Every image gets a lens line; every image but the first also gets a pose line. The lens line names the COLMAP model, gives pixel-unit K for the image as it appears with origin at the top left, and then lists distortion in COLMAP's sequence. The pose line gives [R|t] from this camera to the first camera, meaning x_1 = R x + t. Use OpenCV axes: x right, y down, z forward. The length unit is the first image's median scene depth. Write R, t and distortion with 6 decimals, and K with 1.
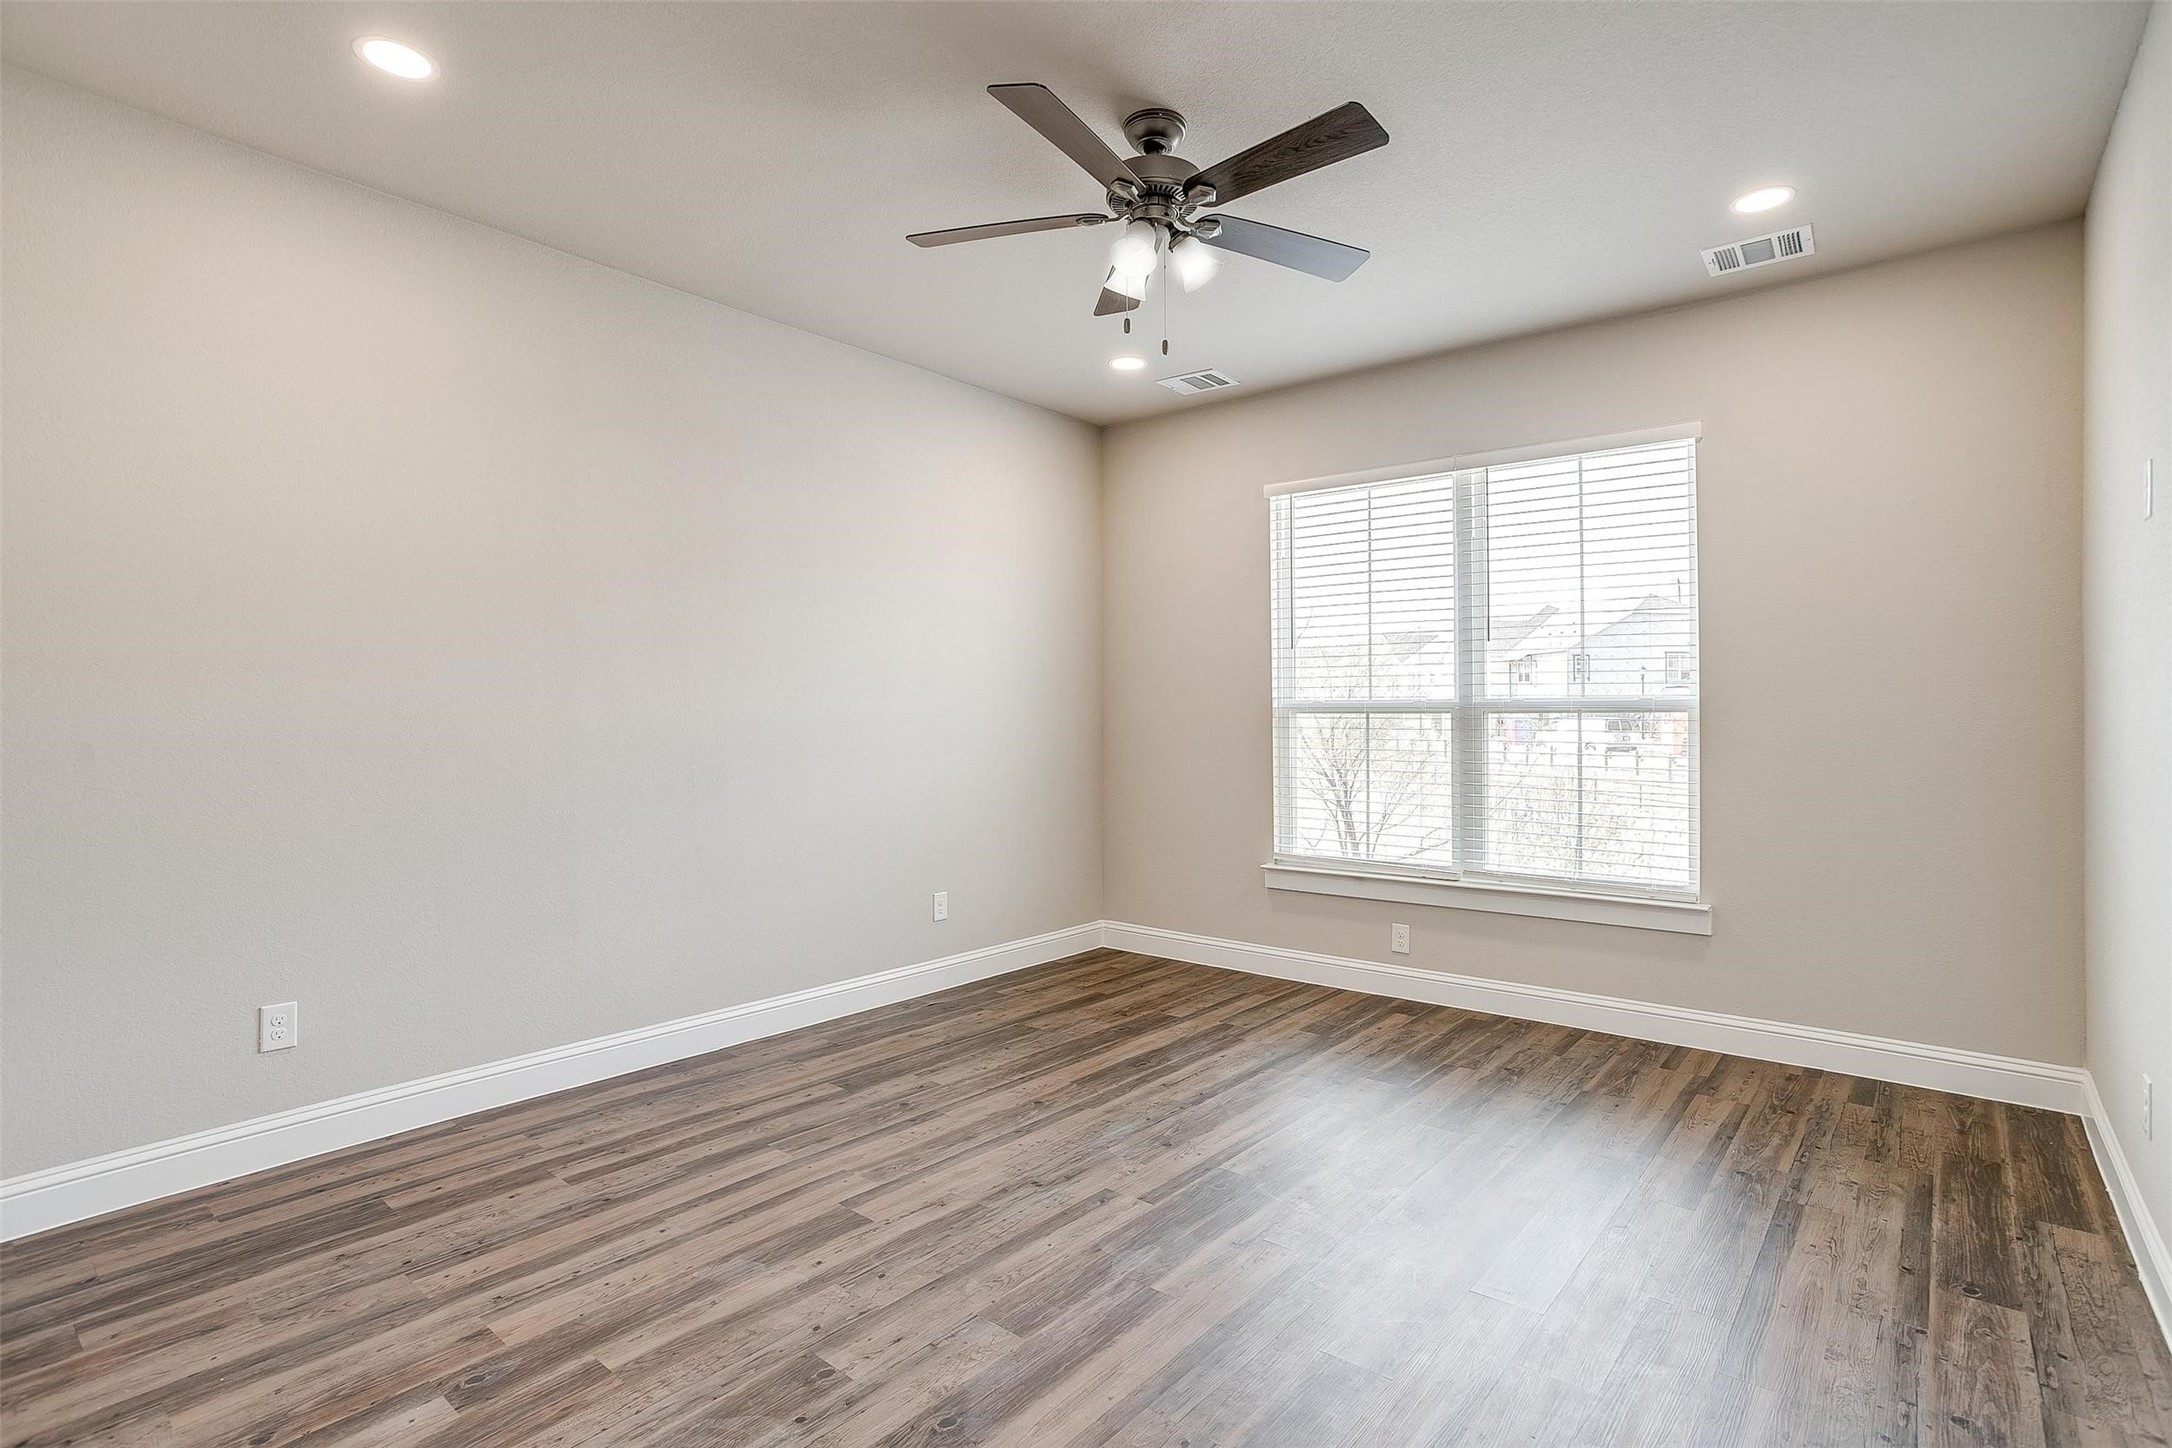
lens RADIAL K [[1058.3, 0, 1096.4], [0, 1058.3, 706.5], [0, 0, 1]] dist [-0.050551, 0.028479]
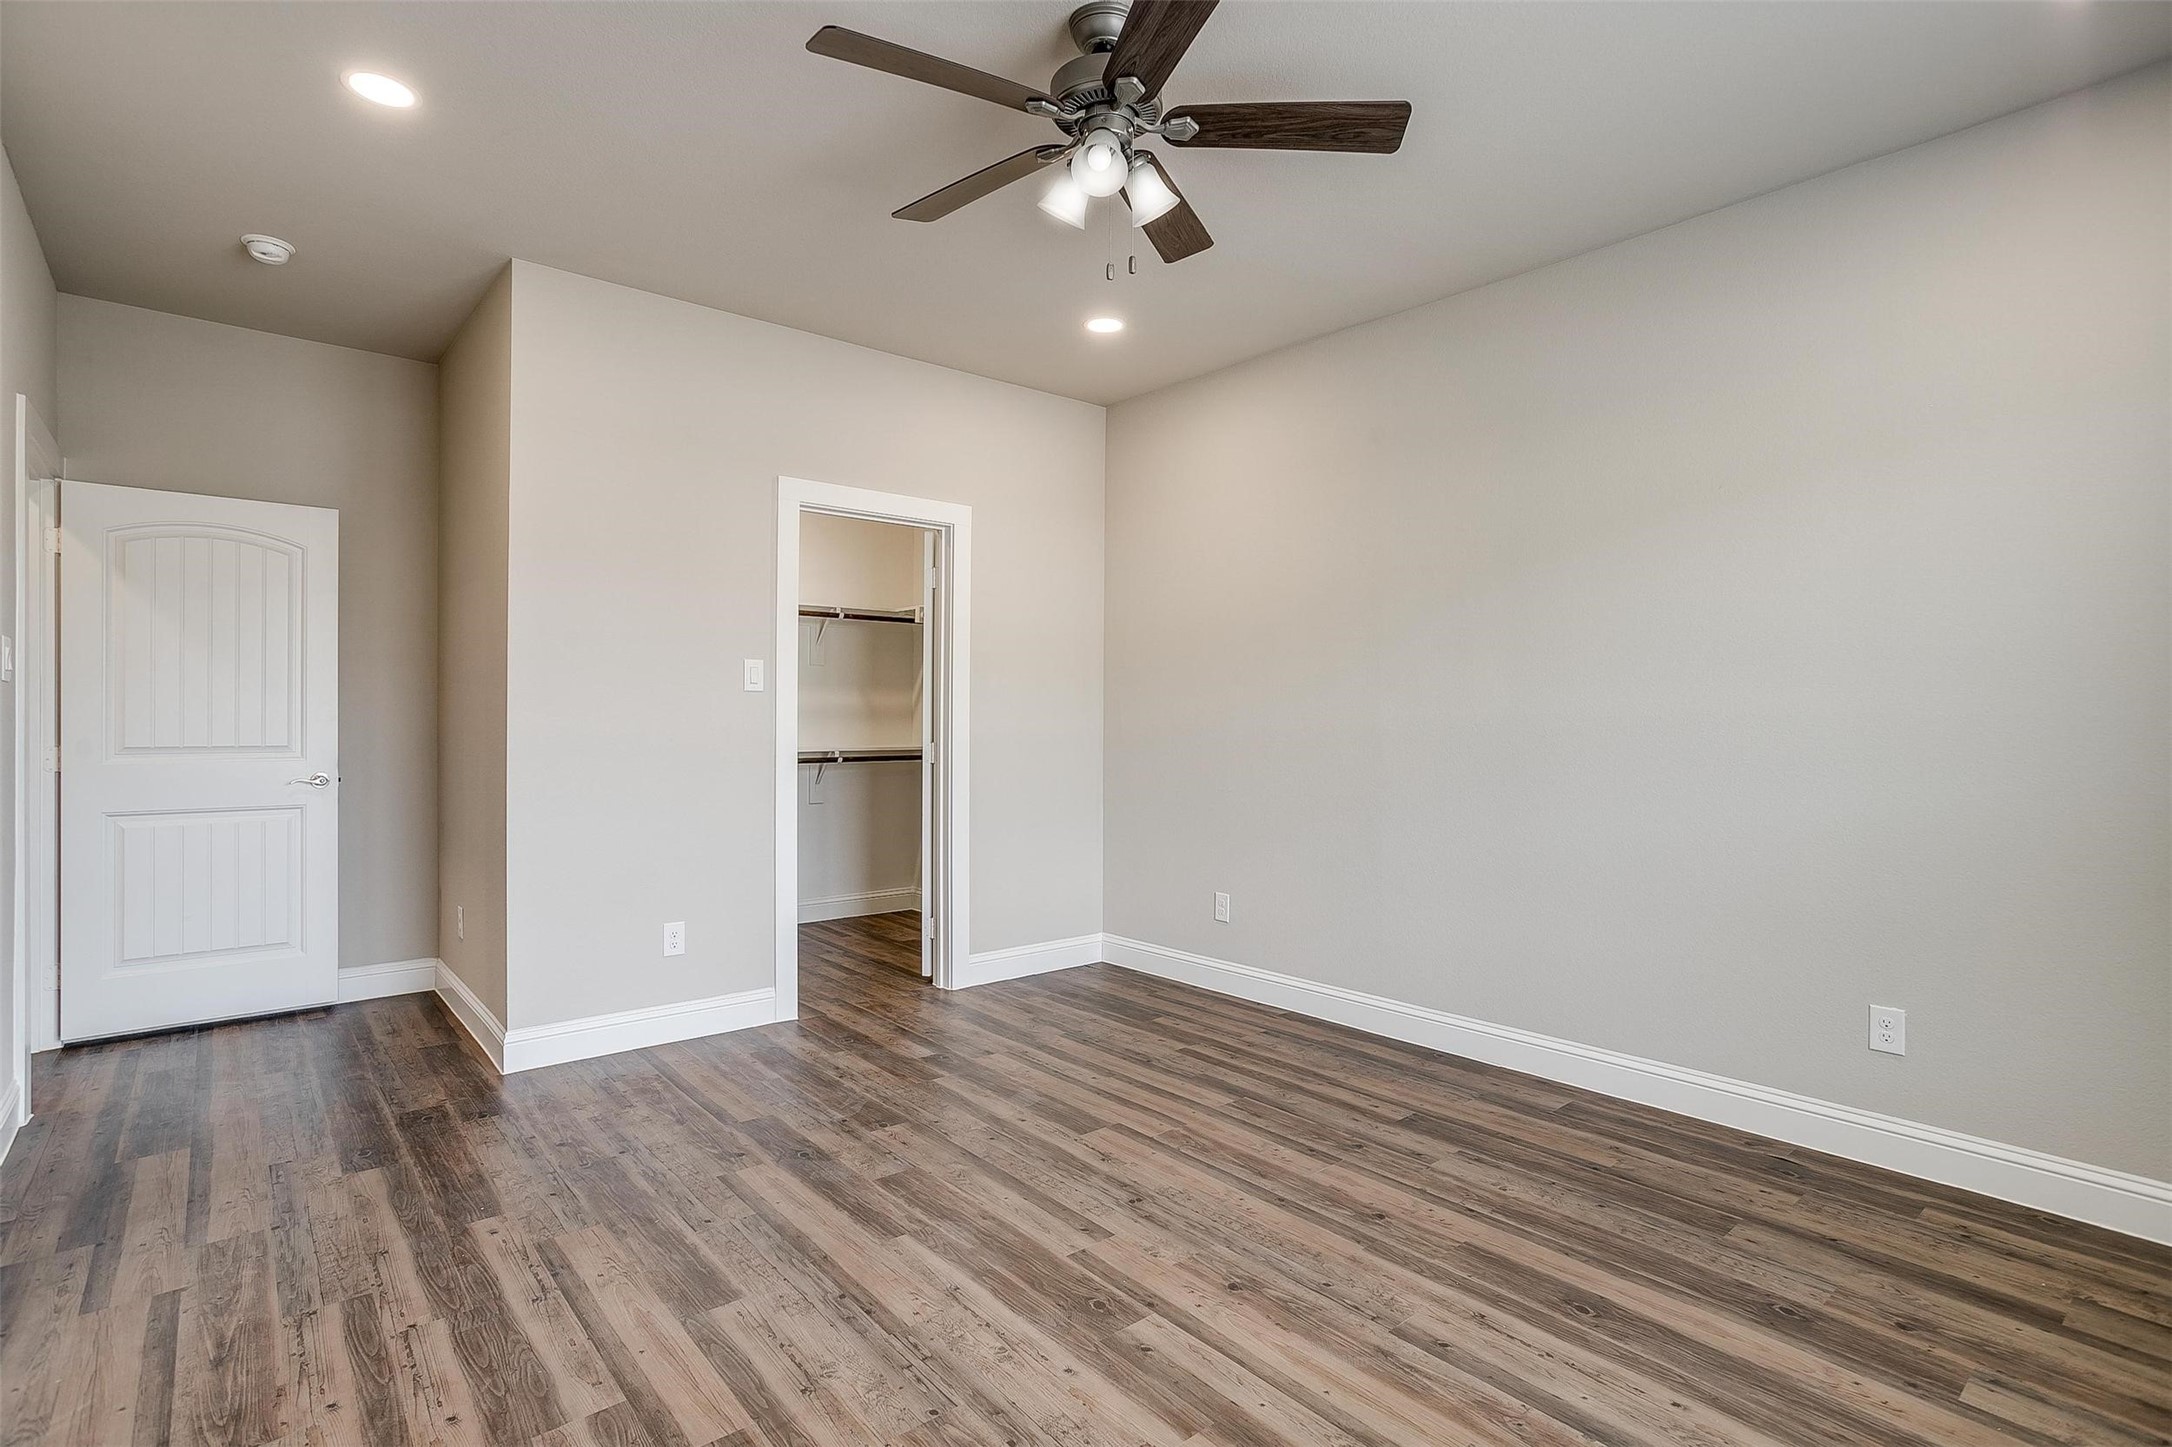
lens RADIAL K [[1058.3, 0, 1096.4], [0, 1058.3, 706.0], [0, 0, 1]] dist [-0.050551, 0.028479]
pose [[-0.174700, -0.010228, -0.984569, 0.768974], [0.004528, 0.999927, -0.011191, 0.012367], [0.984611, -0.006413, -0.174640, 0.974301]]
